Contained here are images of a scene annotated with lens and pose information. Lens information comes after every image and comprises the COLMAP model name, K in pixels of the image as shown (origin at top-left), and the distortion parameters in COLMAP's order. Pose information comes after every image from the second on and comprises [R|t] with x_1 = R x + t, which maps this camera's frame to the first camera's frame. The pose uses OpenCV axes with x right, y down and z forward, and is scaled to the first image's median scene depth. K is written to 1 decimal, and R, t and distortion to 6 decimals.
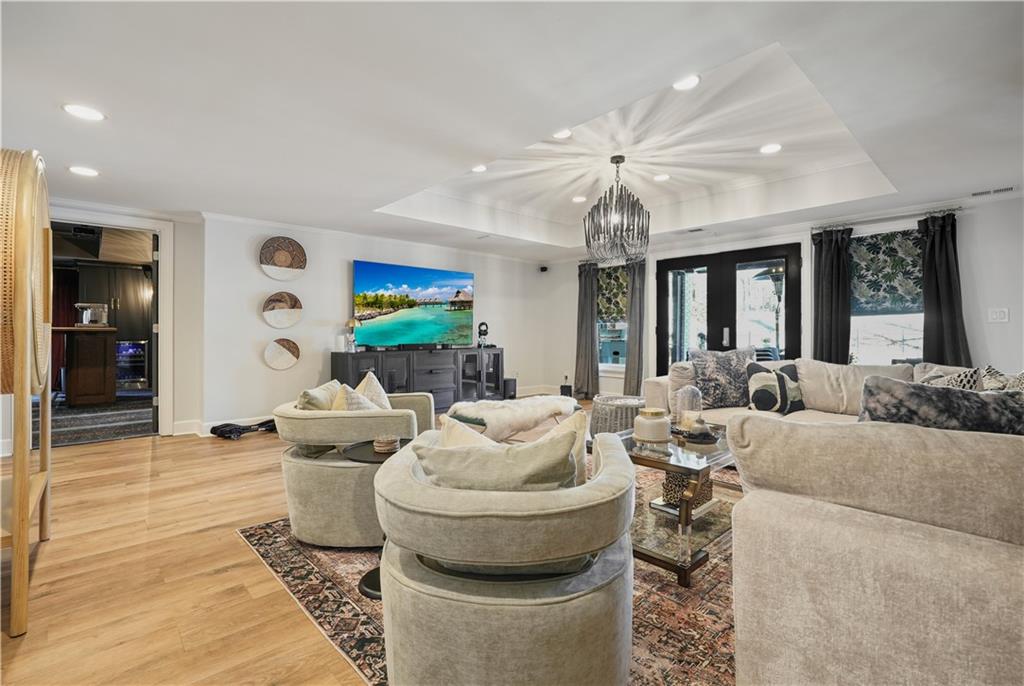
lens RADIAL K [[473.2, 0, 514.2], [0, 473.2, 338.9], [0, 0, 1]] dist [-0.003018, -0.000009]
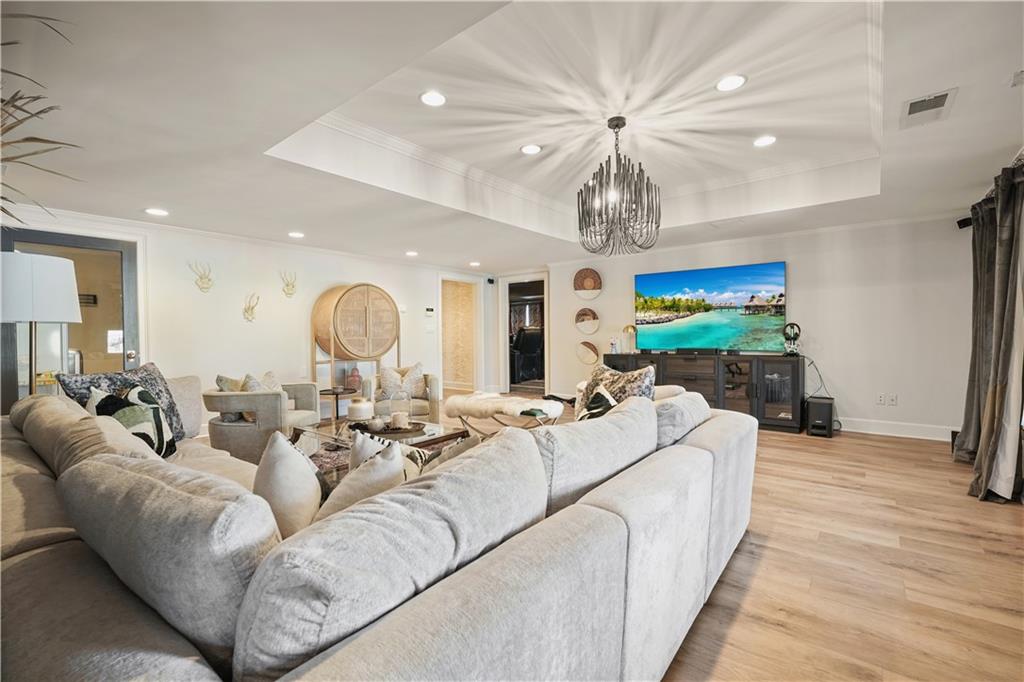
lens RADIAL K [[448.8, 0, 513.4], [0, 448.8, 342.6], [0, 0, 1]] dist [-0.009614, 0.001971]
pose [[0.143192, 0.013626, -0.989601, 0.784766], [0.001469, 0.999901, 0.013980, -0.016128], [0.989694, -0.003456, 0.143158, 0.595860]]
